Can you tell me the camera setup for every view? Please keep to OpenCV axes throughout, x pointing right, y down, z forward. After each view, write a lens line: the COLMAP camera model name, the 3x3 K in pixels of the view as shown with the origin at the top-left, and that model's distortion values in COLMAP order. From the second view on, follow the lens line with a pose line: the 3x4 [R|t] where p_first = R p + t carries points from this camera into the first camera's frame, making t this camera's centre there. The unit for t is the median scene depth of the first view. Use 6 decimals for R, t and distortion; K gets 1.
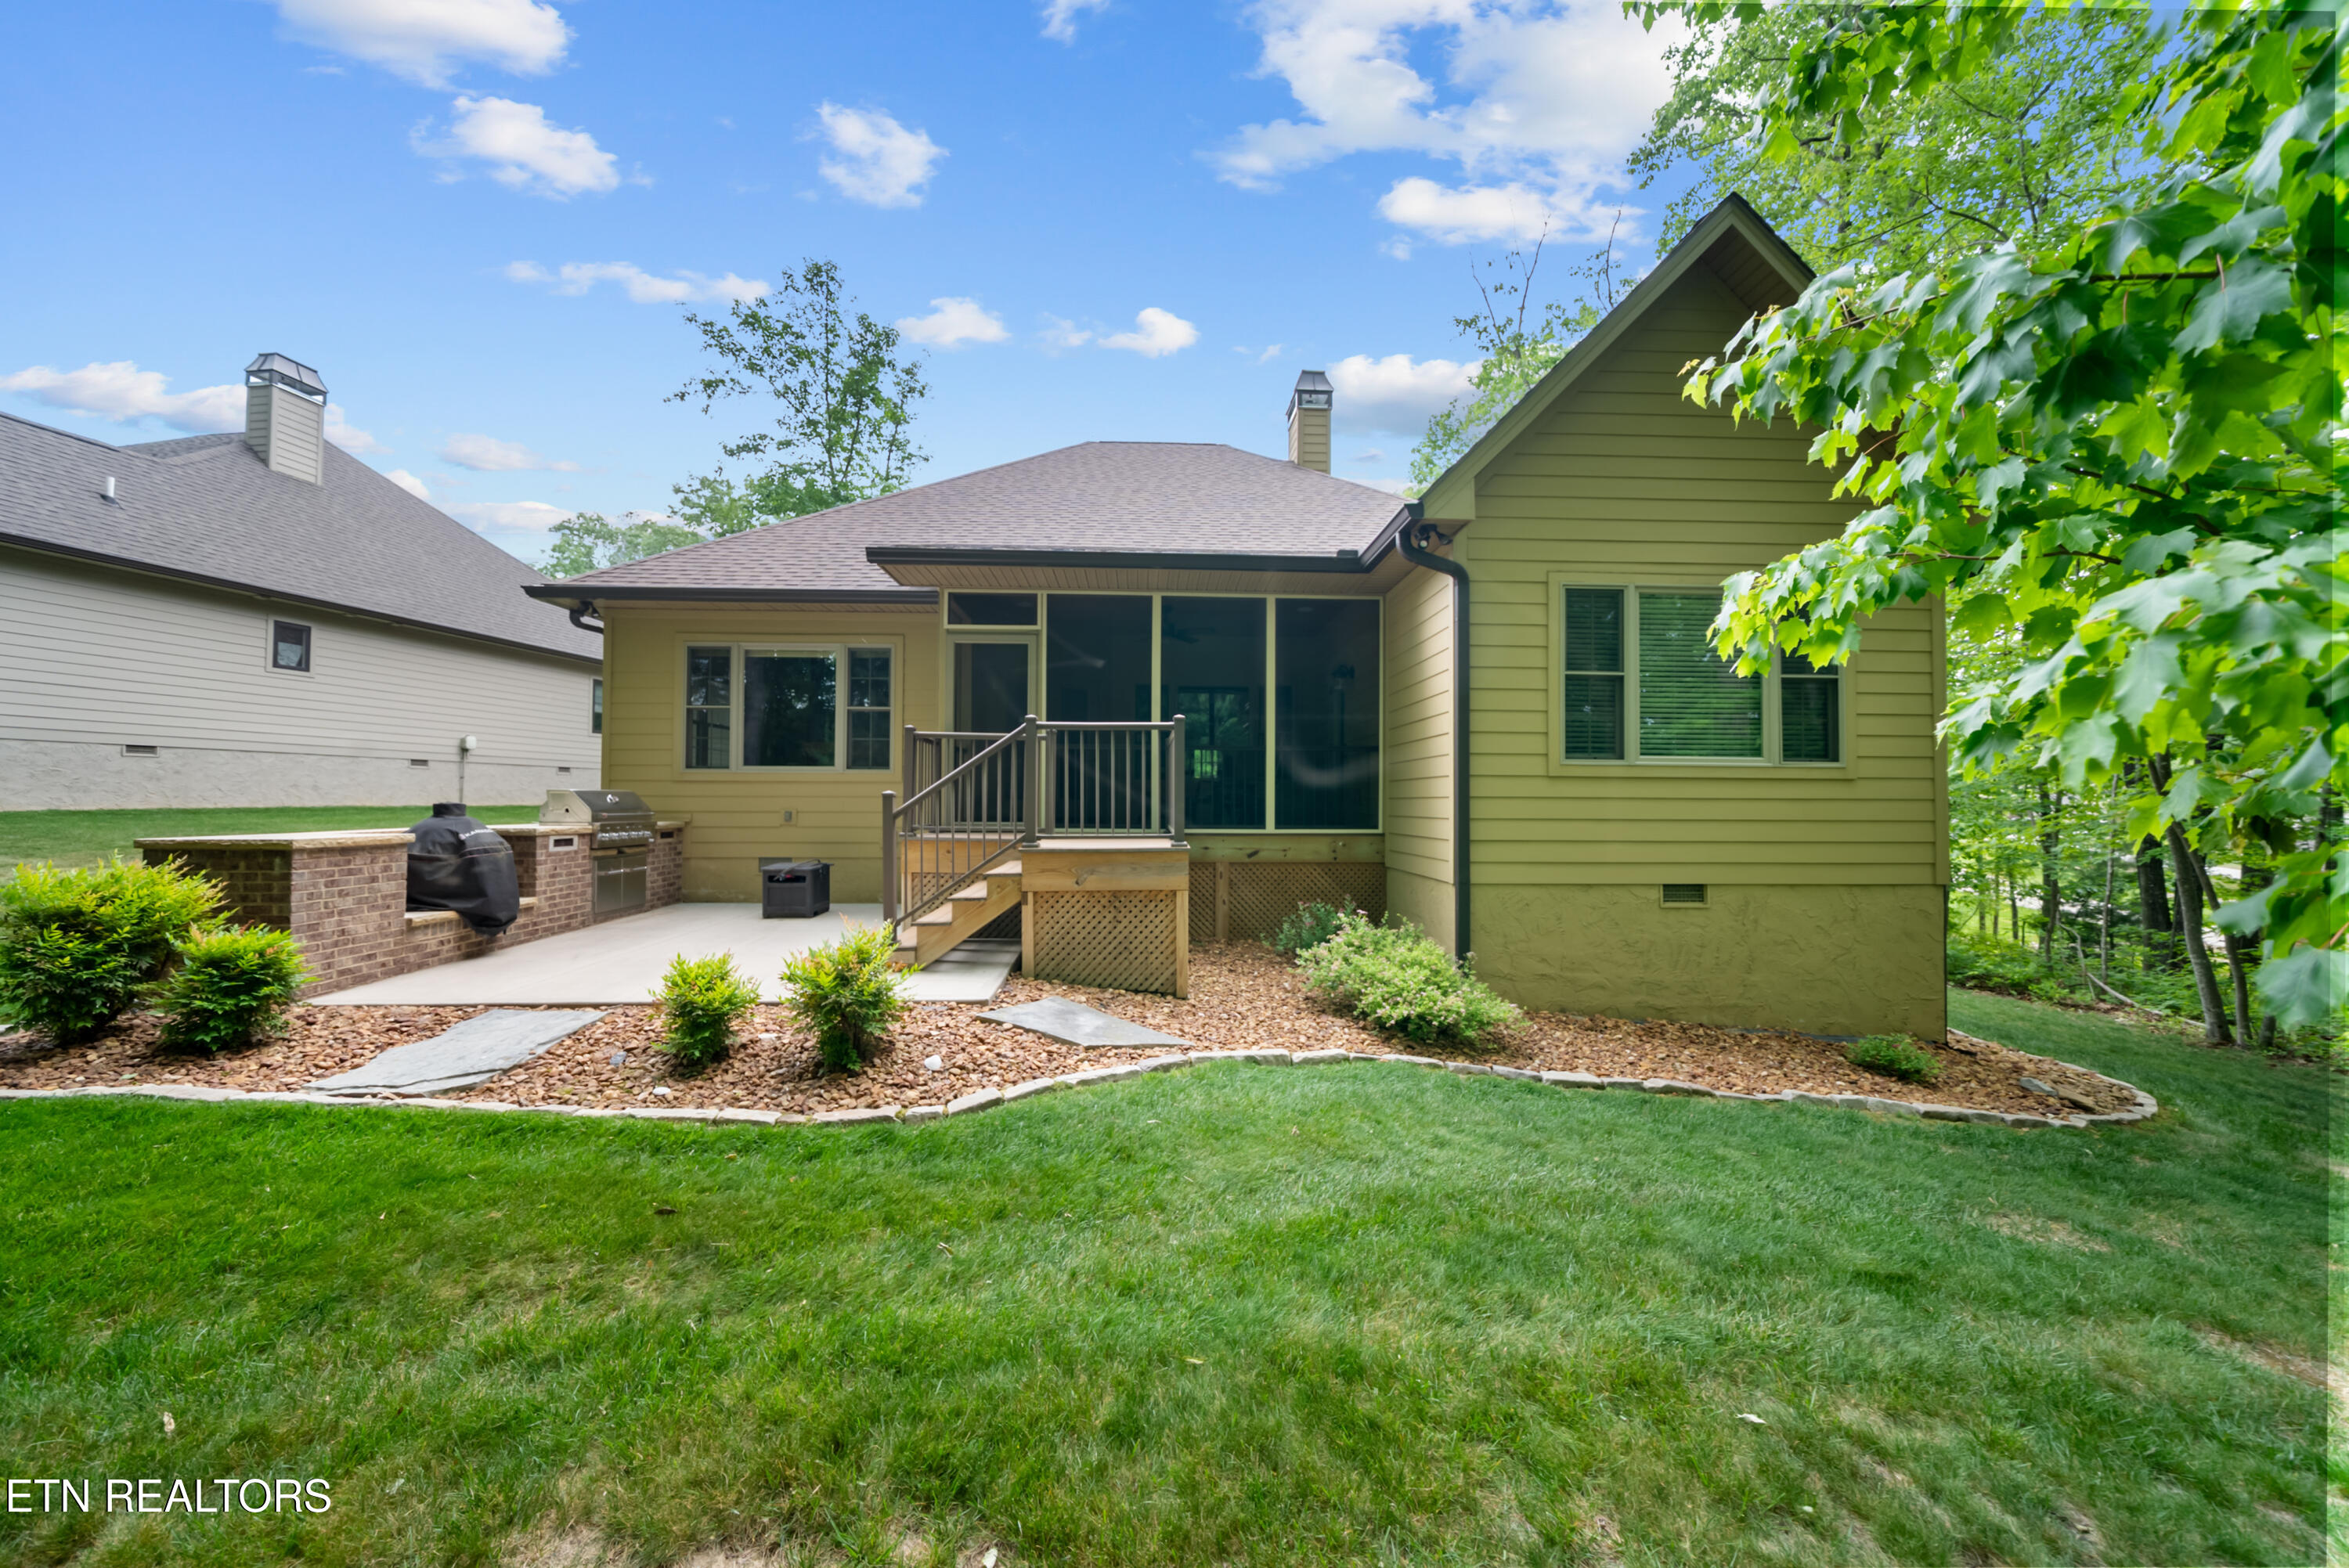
lens RADIAL K [[807.8, 0, 1163.3], [0, 807.8, 783.0], [0, 0, 1]] dist [-0.001931, -0.000080]
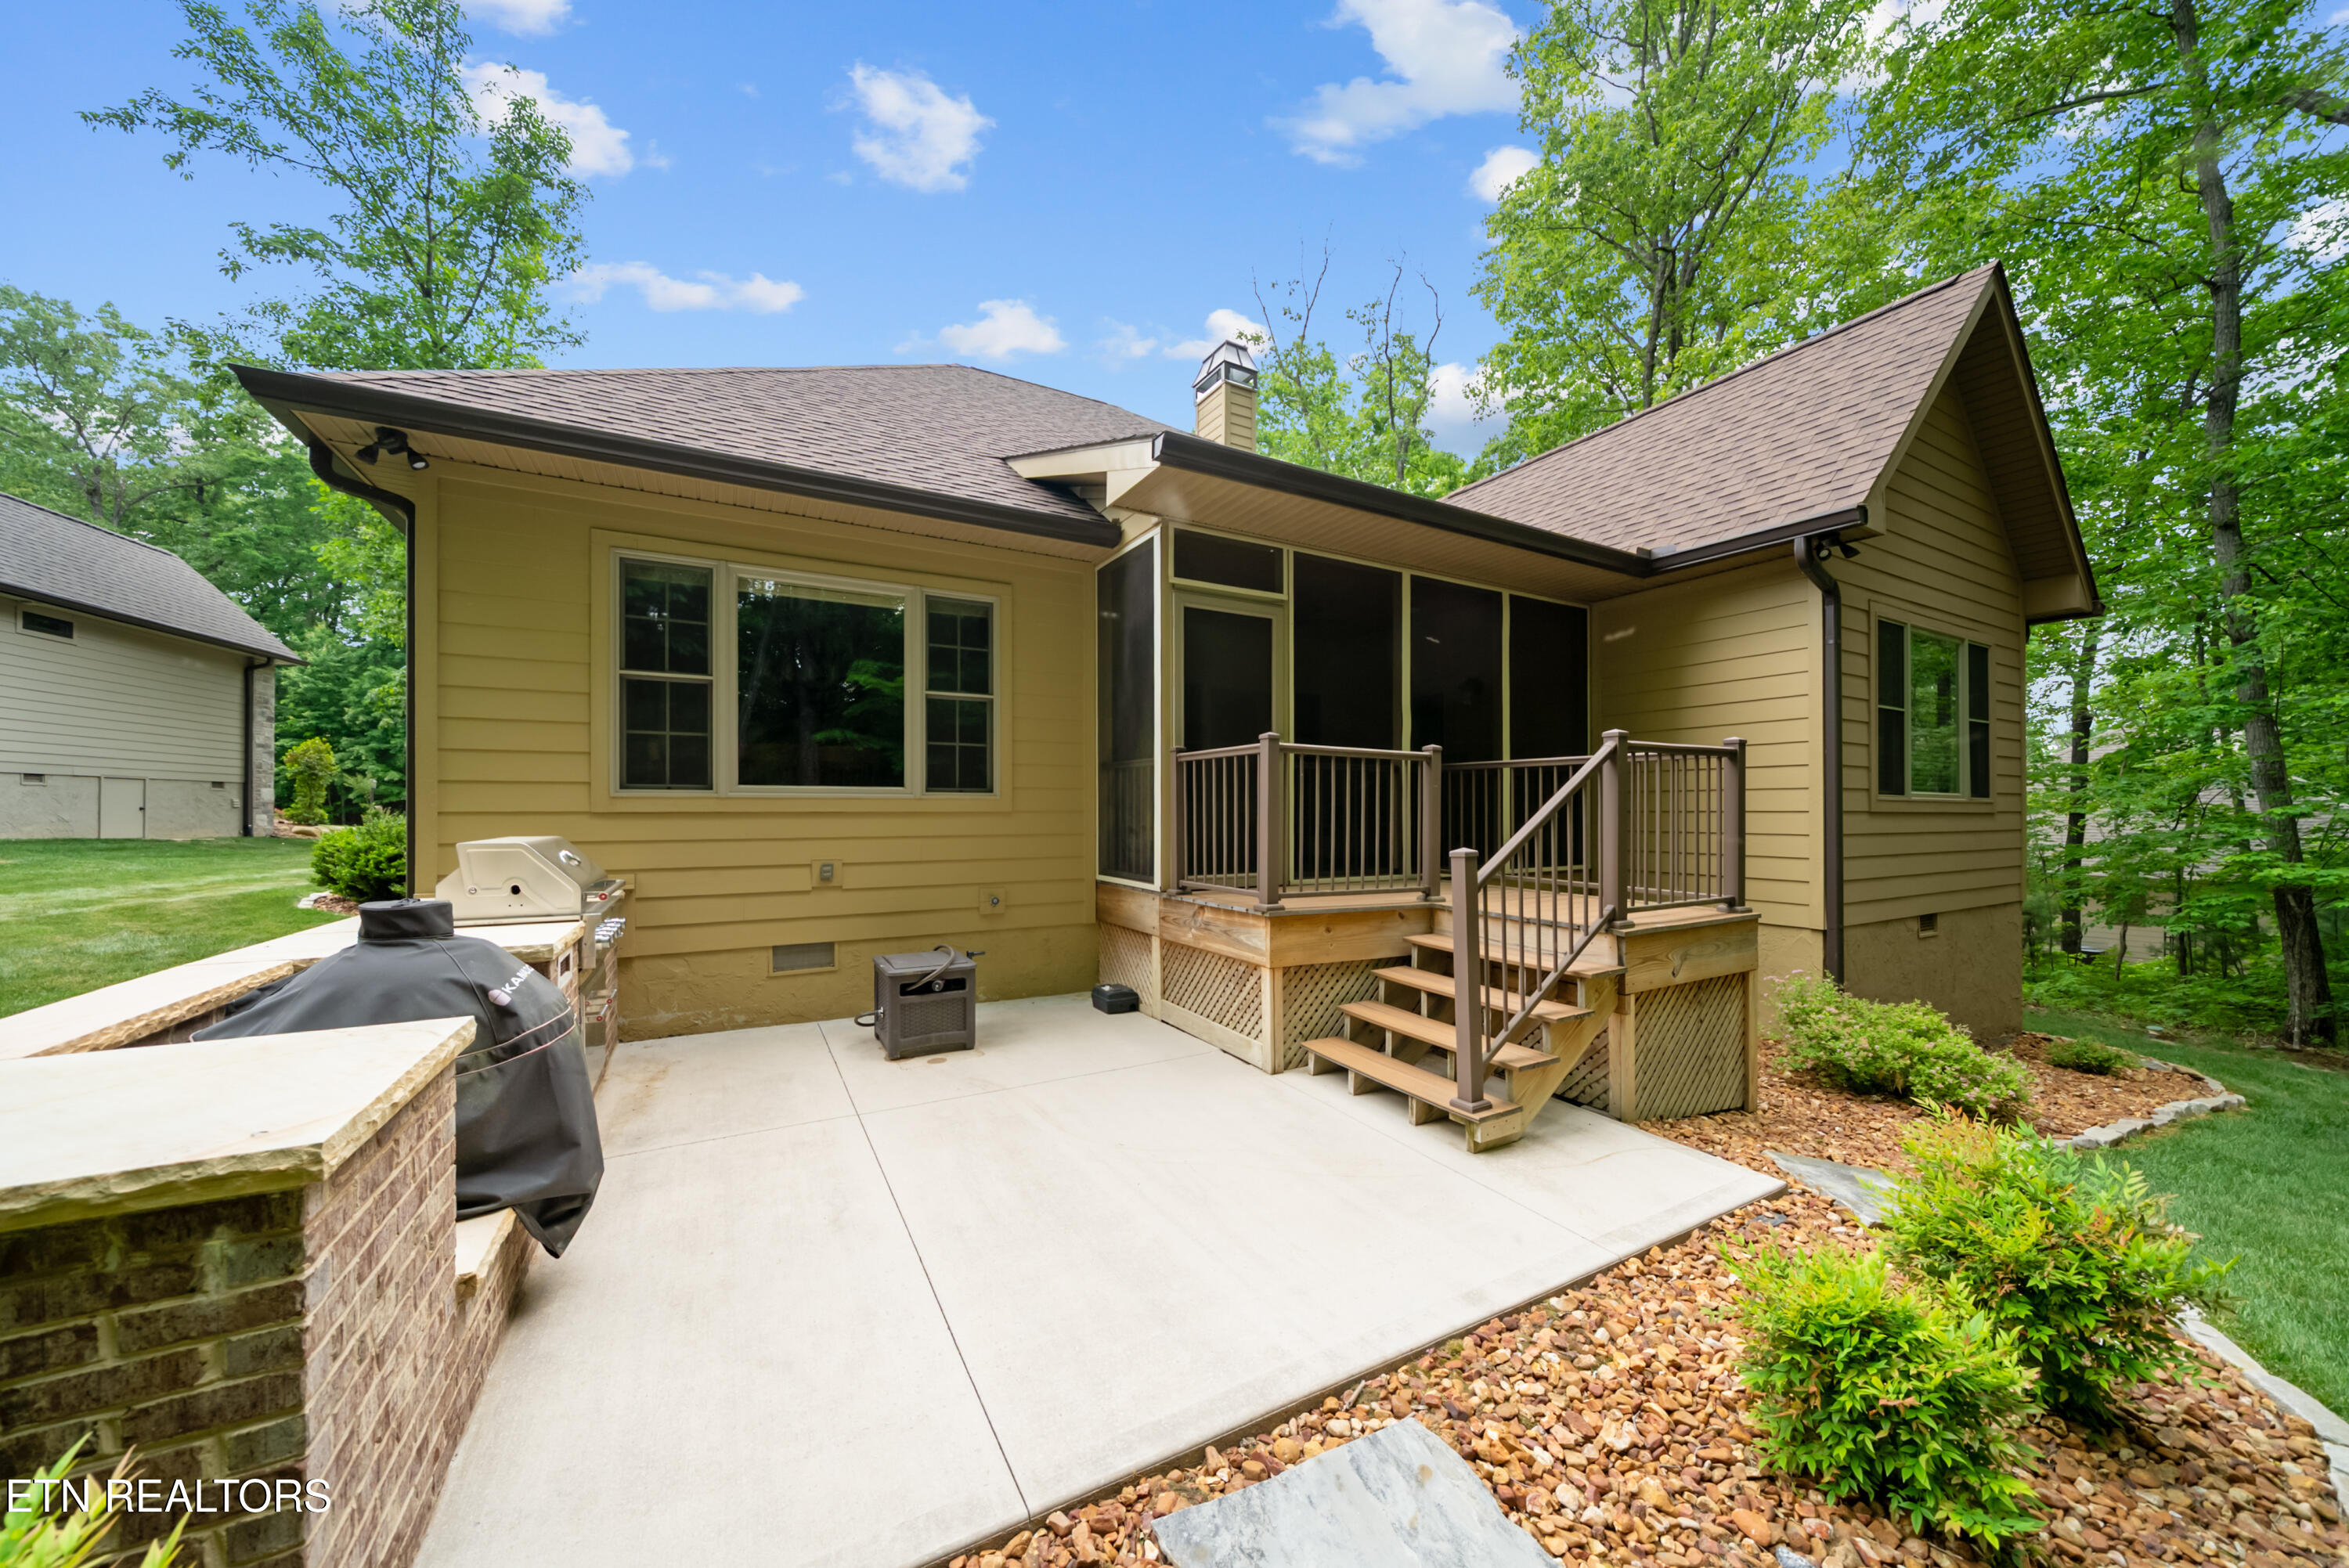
lens RADIAL K [[819.5, 0, 1158.7], [0, 819.5, 806.3], [0, 0, 1]] dist [-0.003338, -0.000211]
pose [[0.891867, -0.002632, 0.452291, -0.517940], [-0.006292, 0.999814, 0.018226, -0.018639], [-0.452255, -0.019101, 0.891684, 0.361477]]
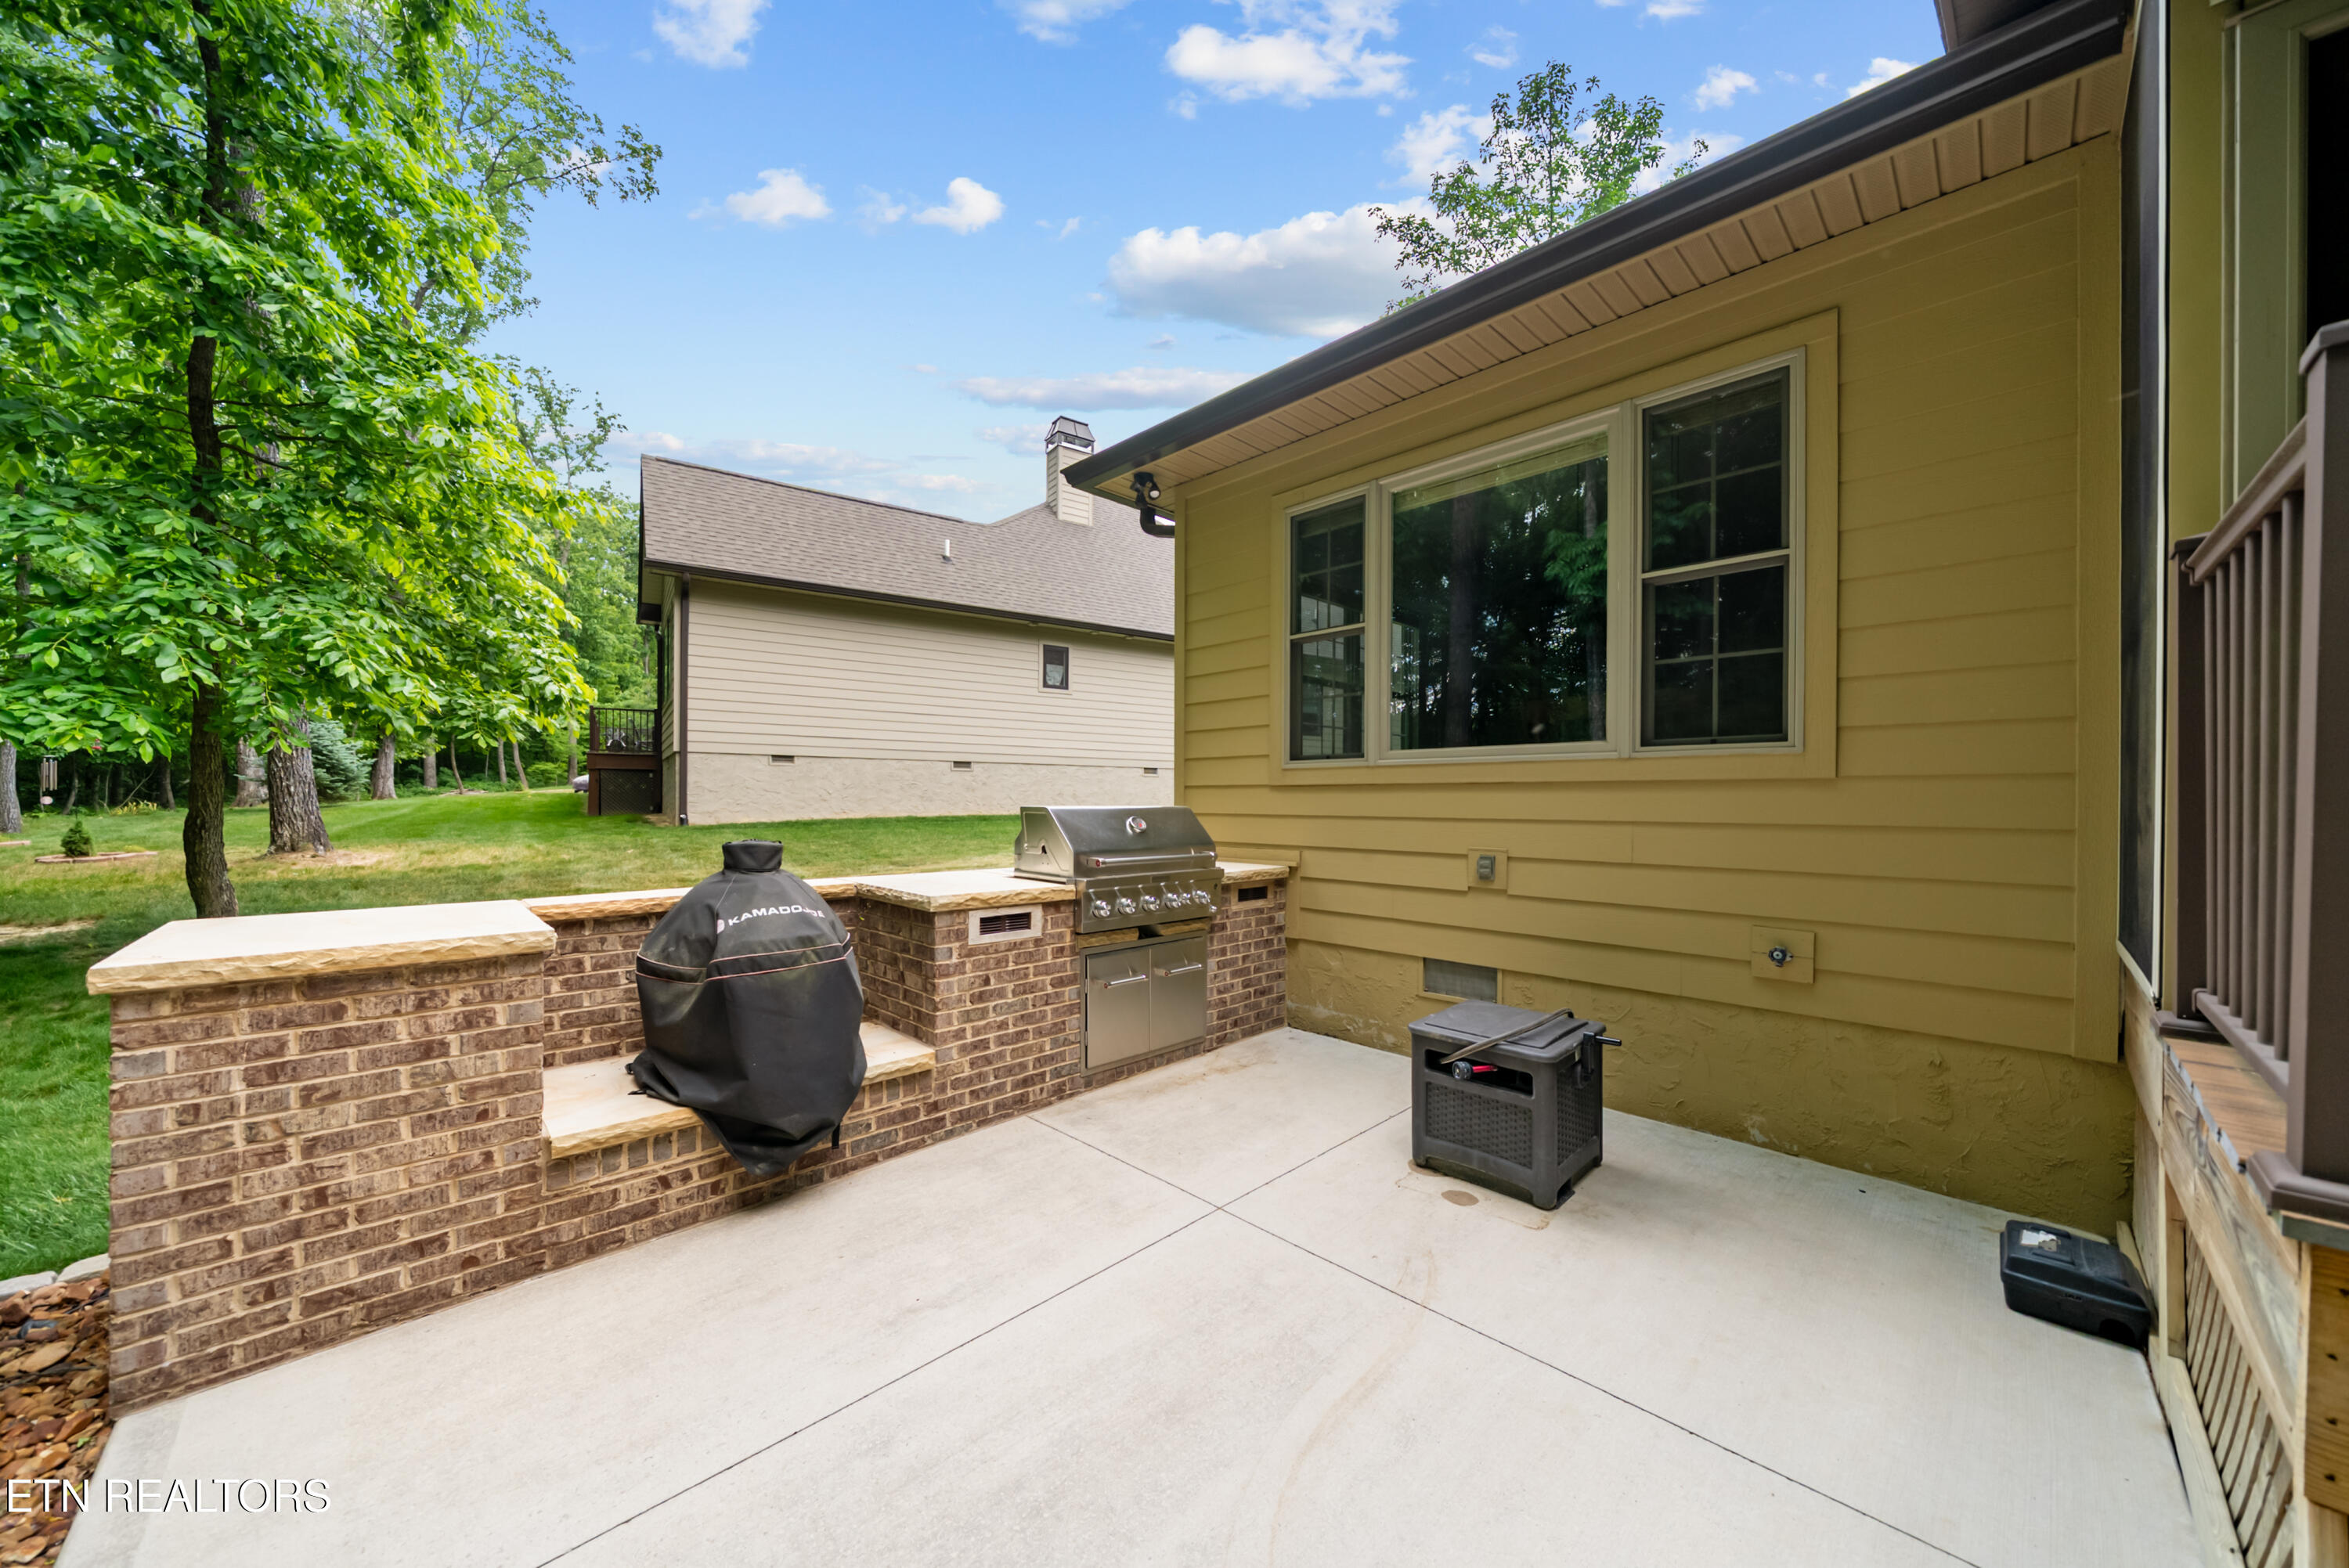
lens RADIAL K [[819.5, 0, 1158.7], [0, 819.5, 806.3], [0, 0, 1]] dist [-0.003338, -0.000211]
pose [[0.668970, 0.005015, -0.743272, -0.266051], [0.014991, 0.999683, 0.020238, -0.000946], [0.743138, -0.024680, 0.668683, 0.594693]]
